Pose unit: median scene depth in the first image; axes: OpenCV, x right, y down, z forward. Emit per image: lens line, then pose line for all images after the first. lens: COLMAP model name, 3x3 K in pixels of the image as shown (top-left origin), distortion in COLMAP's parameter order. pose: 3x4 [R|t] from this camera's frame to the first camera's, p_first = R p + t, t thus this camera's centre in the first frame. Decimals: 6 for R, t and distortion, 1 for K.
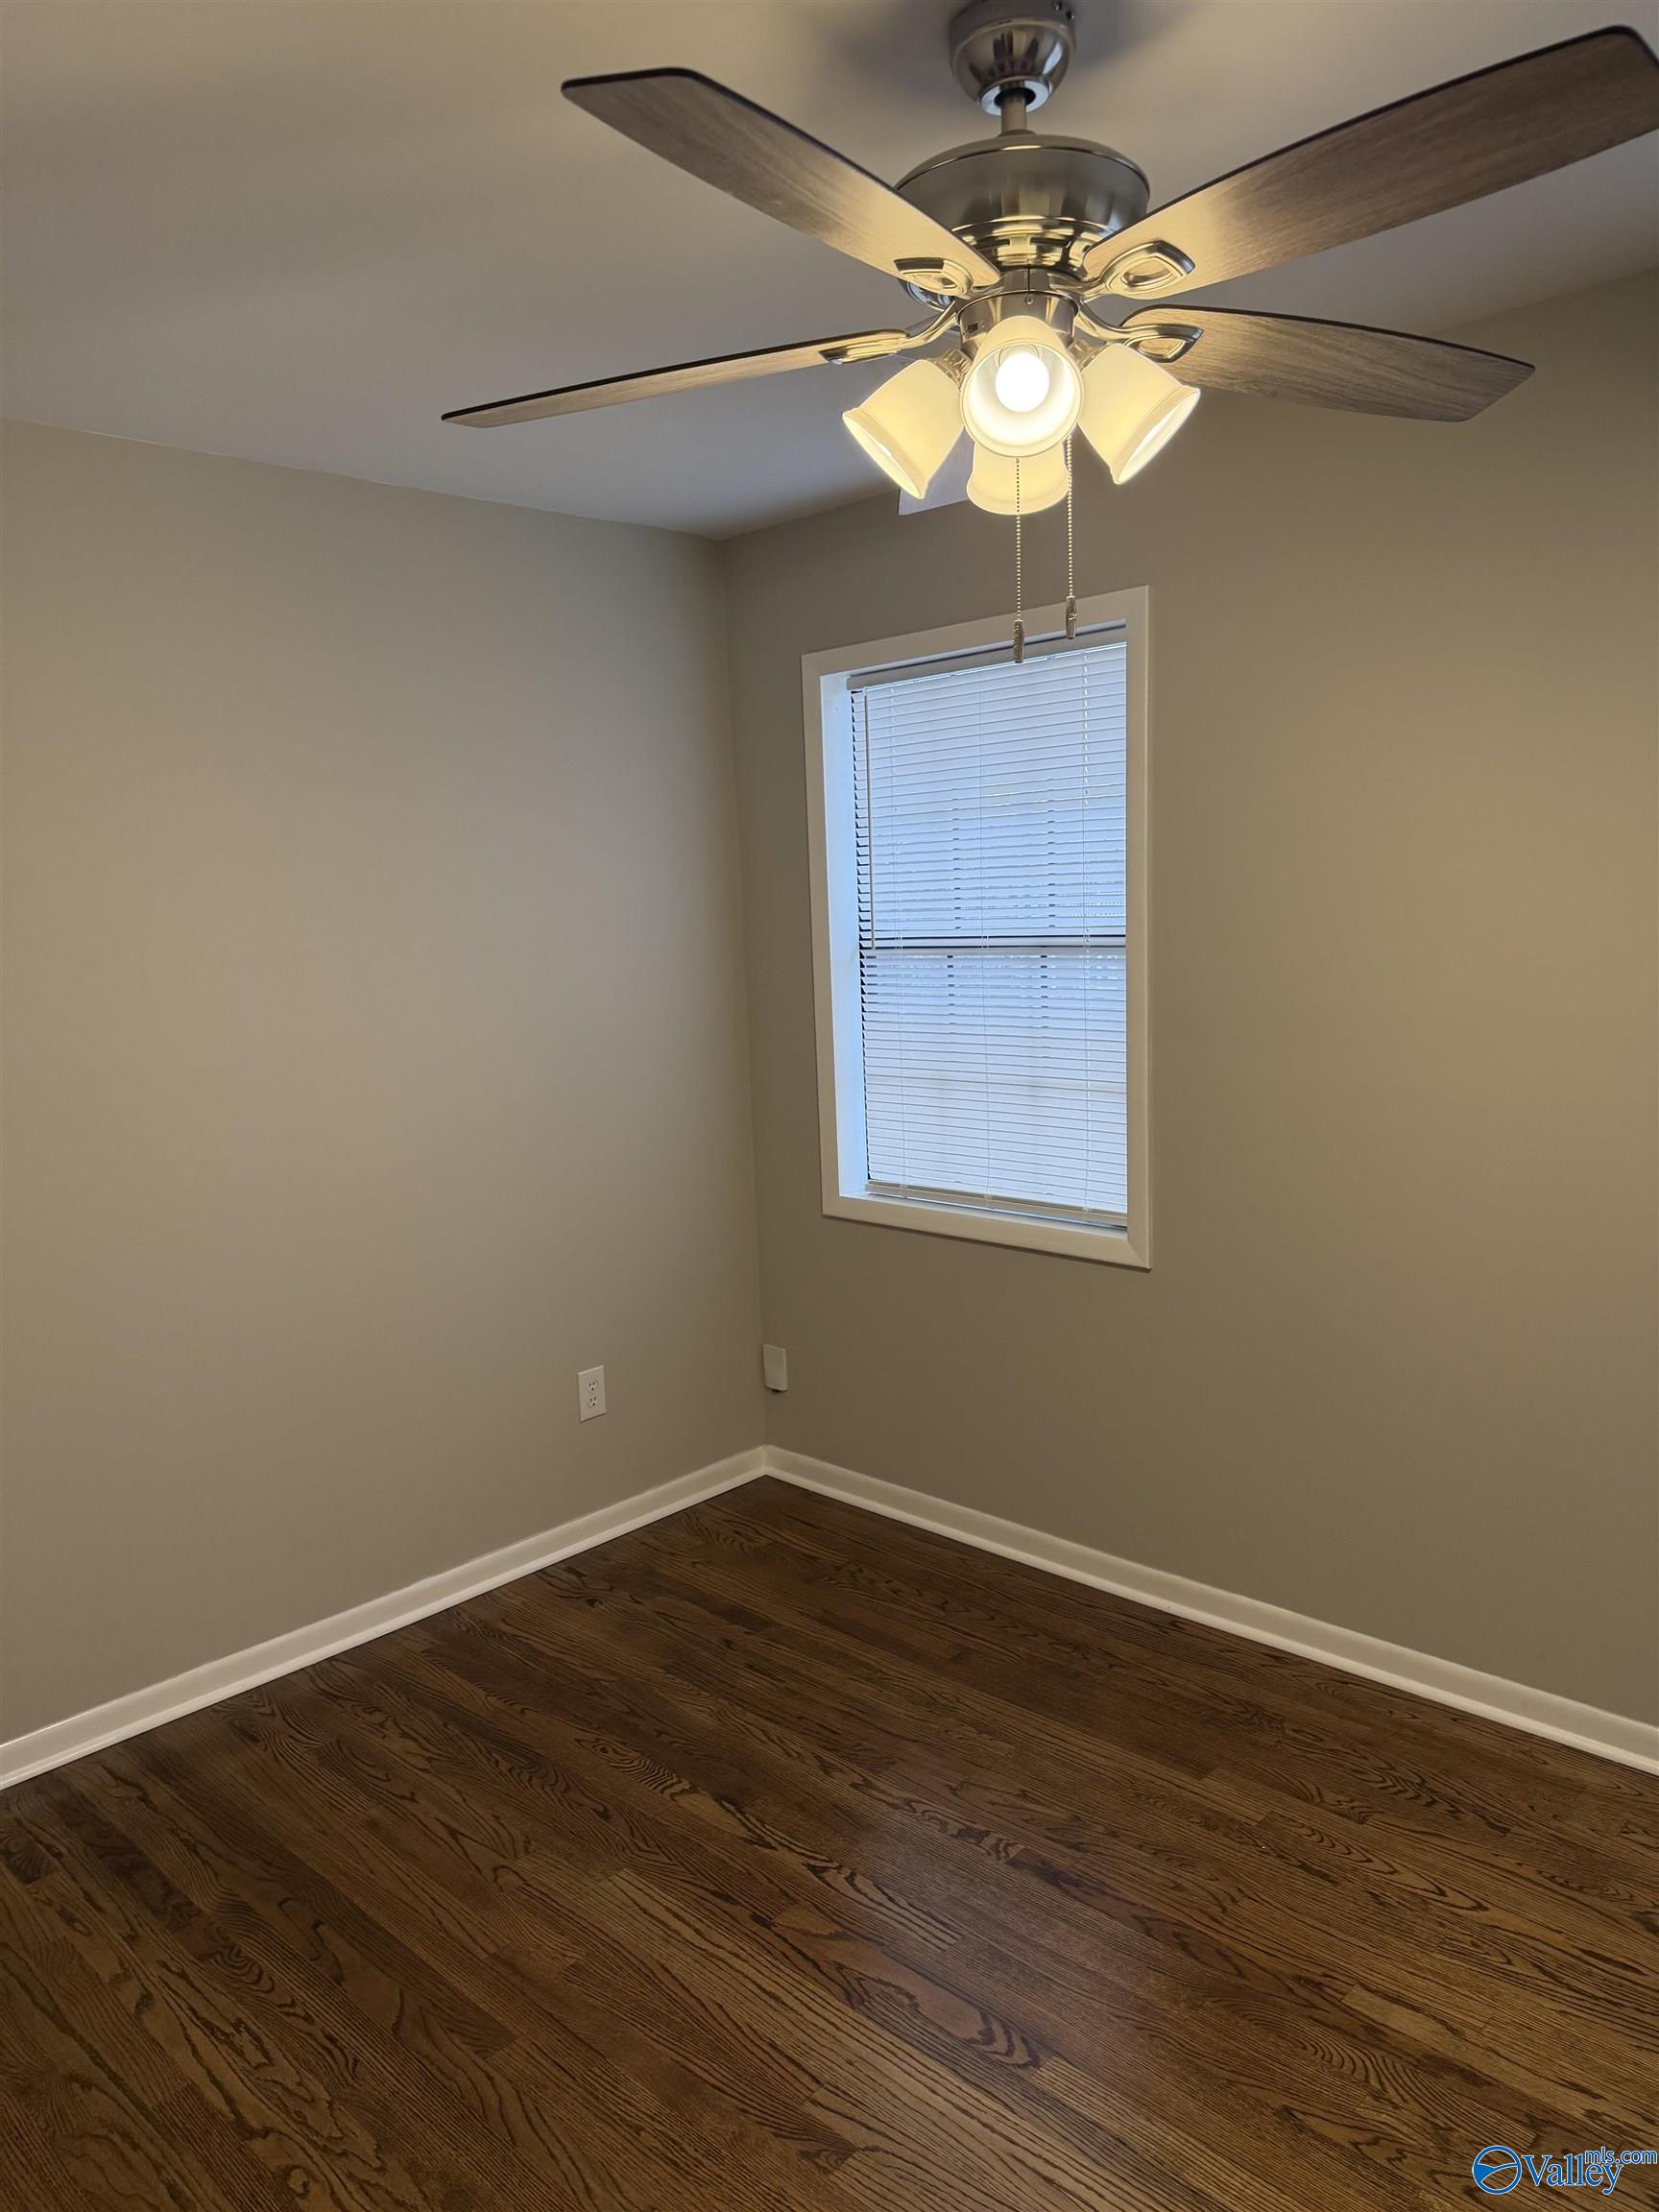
lens RADIAL K [[1568.1, 0, 824.2], [0, 1568.1, 1101.6], [0, 0, 1]] dist [0.047100, -0.040962]
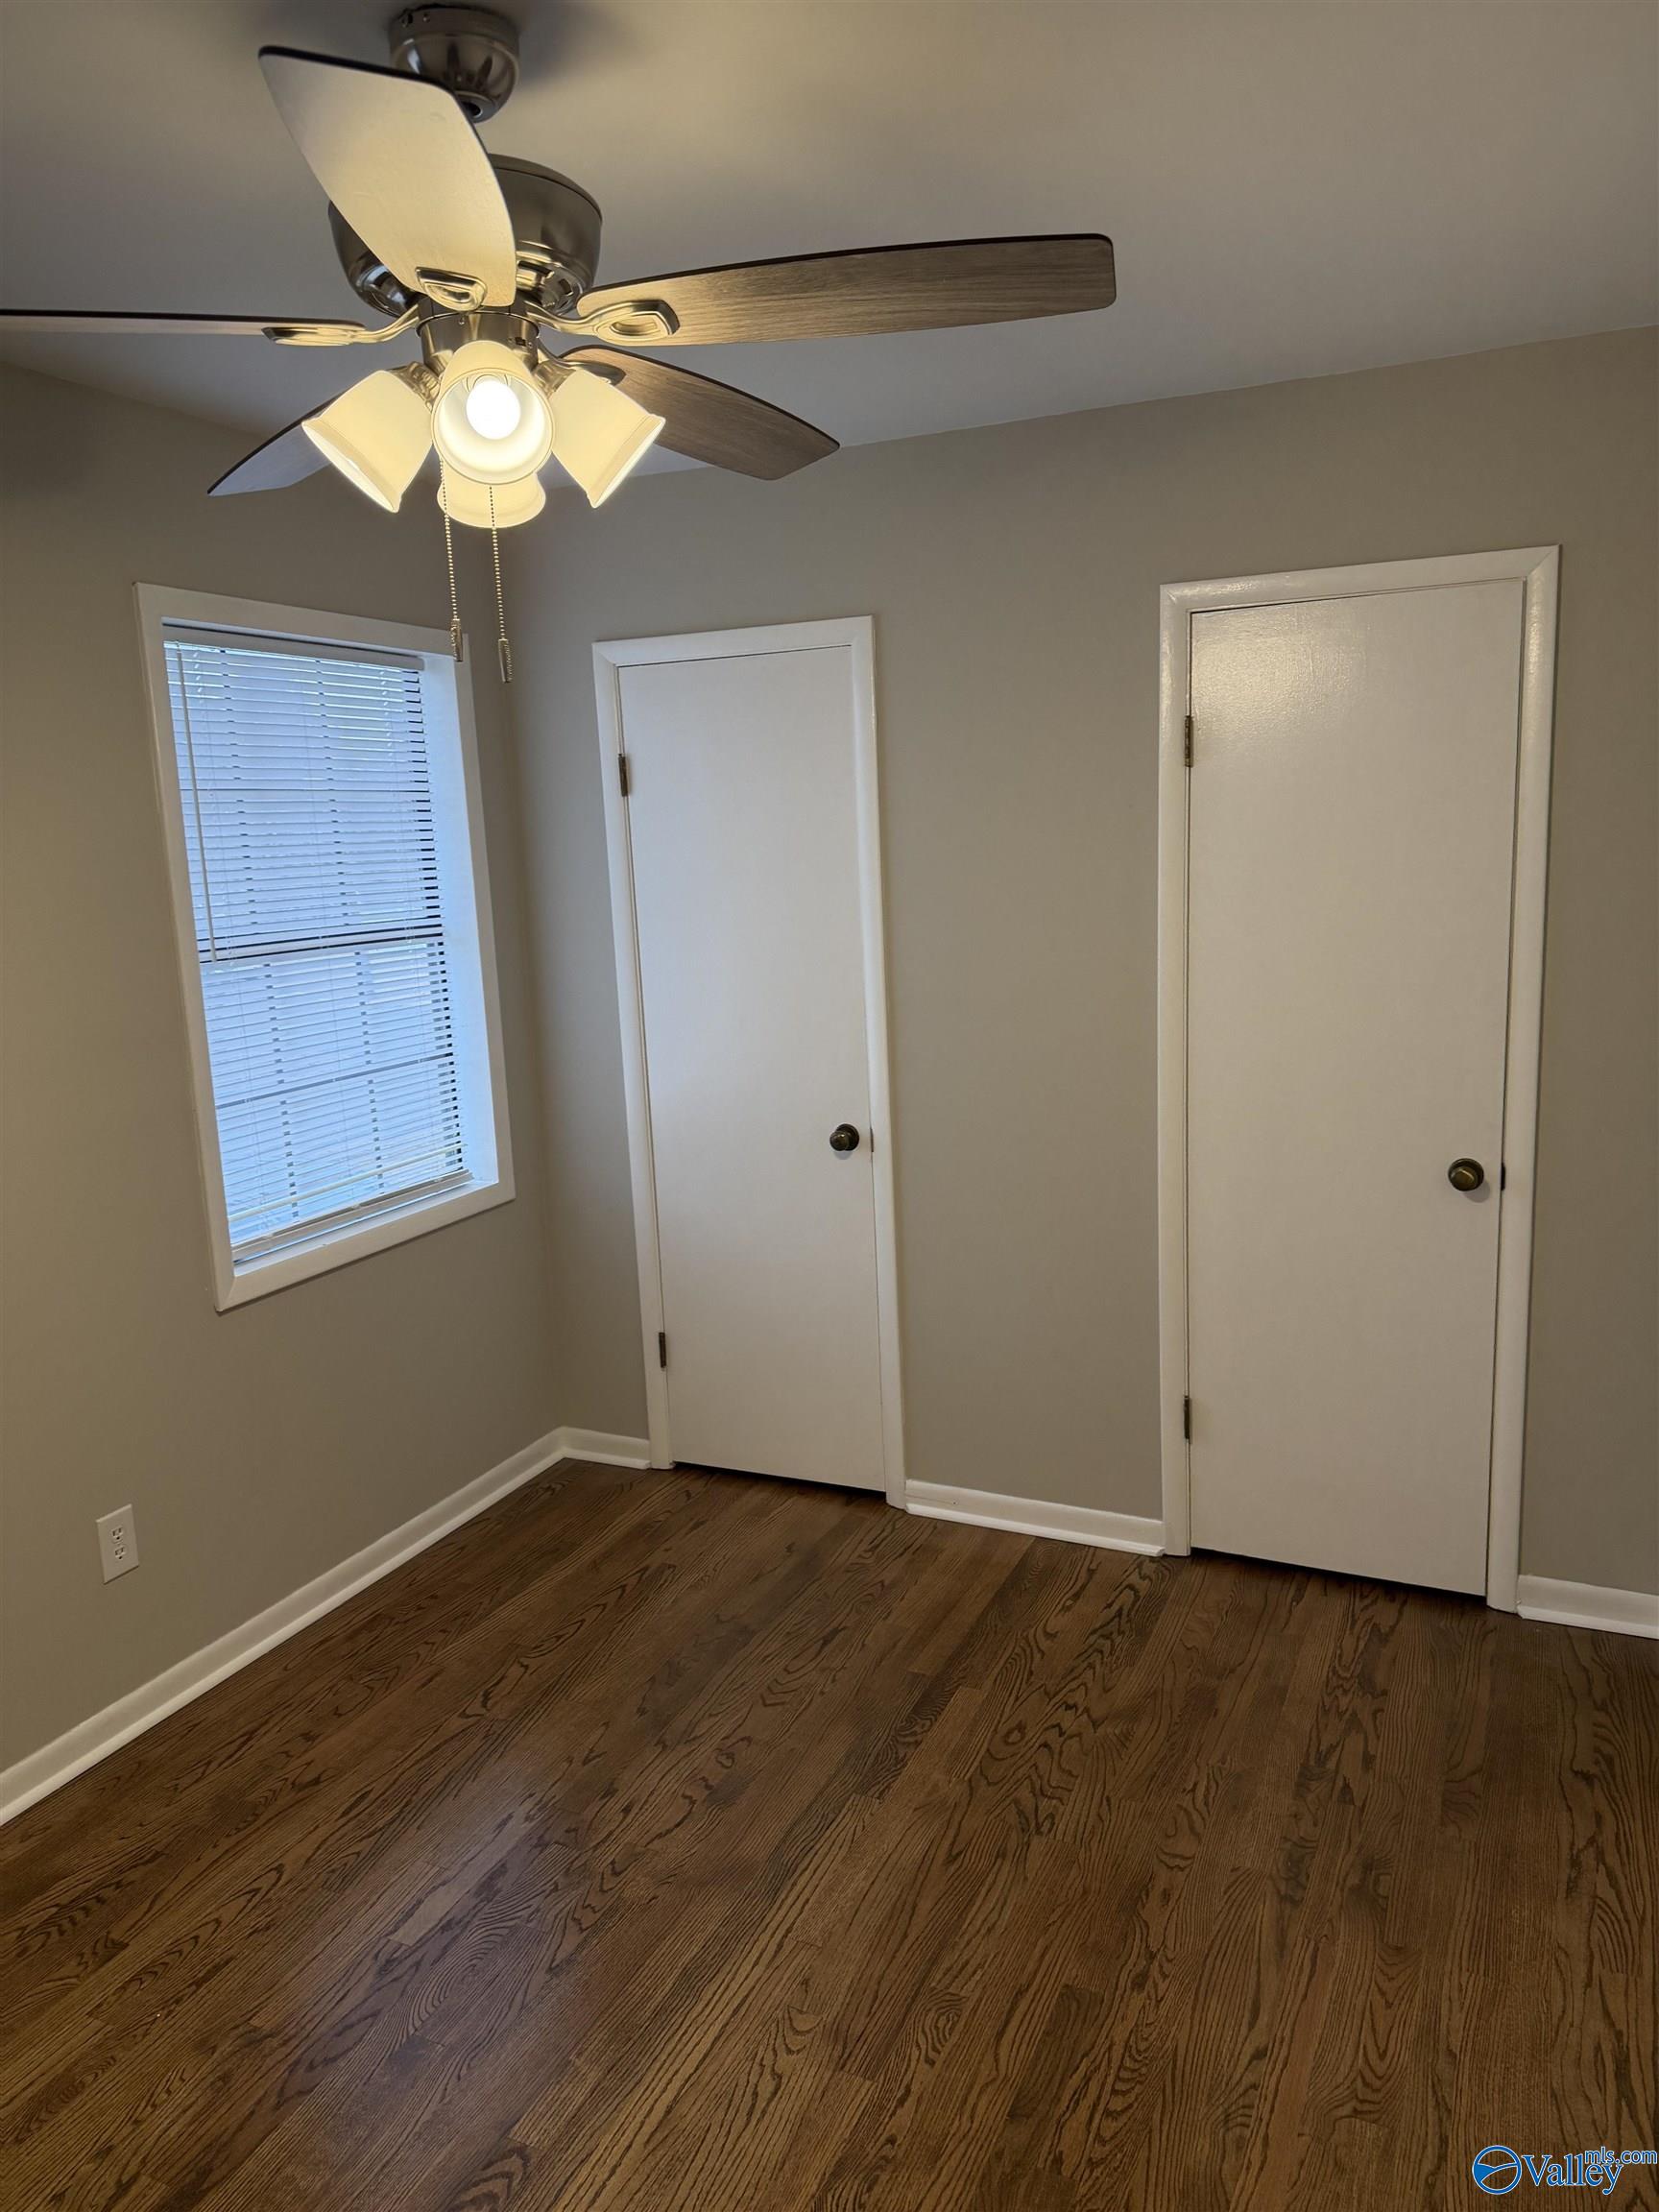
lens RADIAL K [[1568.1, 0, 829.8], [0, 1568.1, 1117.2], [0, 0, 1]] dist [0.047100, -0.040962]
pose [[-0.330339, -0.118752, 0.936362, -0.717403], [0.176436, 0.966798, 0.184857, -0.128625], [-0.927225, 0.226273, -0.298419, 0.938438]]
